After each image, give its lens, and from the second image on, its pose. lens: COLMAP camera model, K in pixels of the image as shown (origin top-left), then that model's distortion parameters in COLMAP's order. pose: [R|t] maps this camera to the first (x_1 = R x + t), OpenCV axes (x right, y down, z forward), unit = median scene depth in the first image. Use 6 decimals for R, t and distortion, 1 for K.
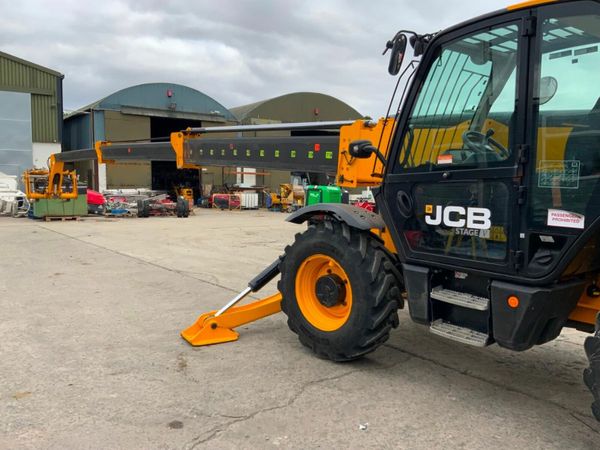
lens RADIAL K [[515.7, 0, 300.0], [0, 515.7, 225.0], [0, 0, 1]] dist [0.007975, -0.002567]
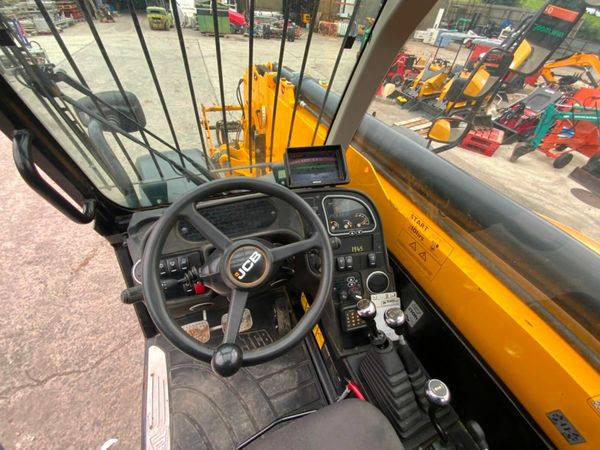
lens RADIAL K [[243.0, 0, 300.0], [0, 243.0, 225.0], [0, 0, 1]] dist [0.028427, -0.021614]
pose [[0.955396, 0.245010, -0.164892, 0.340596], [-0.095864, 0.785381, 0.611544, -0.208950], [0.279337, -0.568460, 0.773837, 0.734398]]
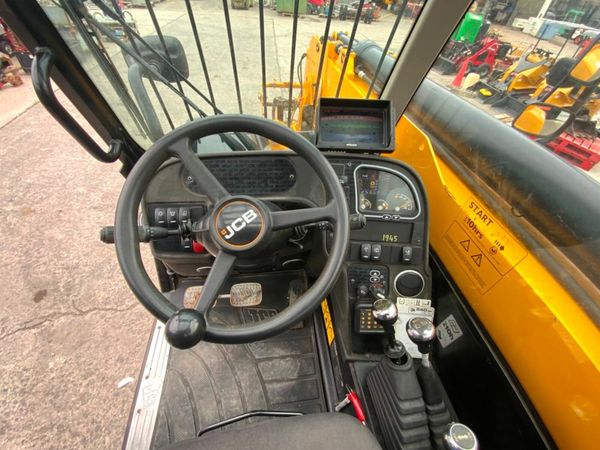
lens RADIAL K [[243.0, 0, 300.0], [0, 243.0, 225.0], [0, 0, 1]] dist [0.028427, -0.021614]
pose [[0.858469, 0.403817, -0.316169, 0.353402], [-0.105889, 0.742750, 0.661143, -0.183935], [0.501815, -0.534092, 0.680388, 0.754800]]
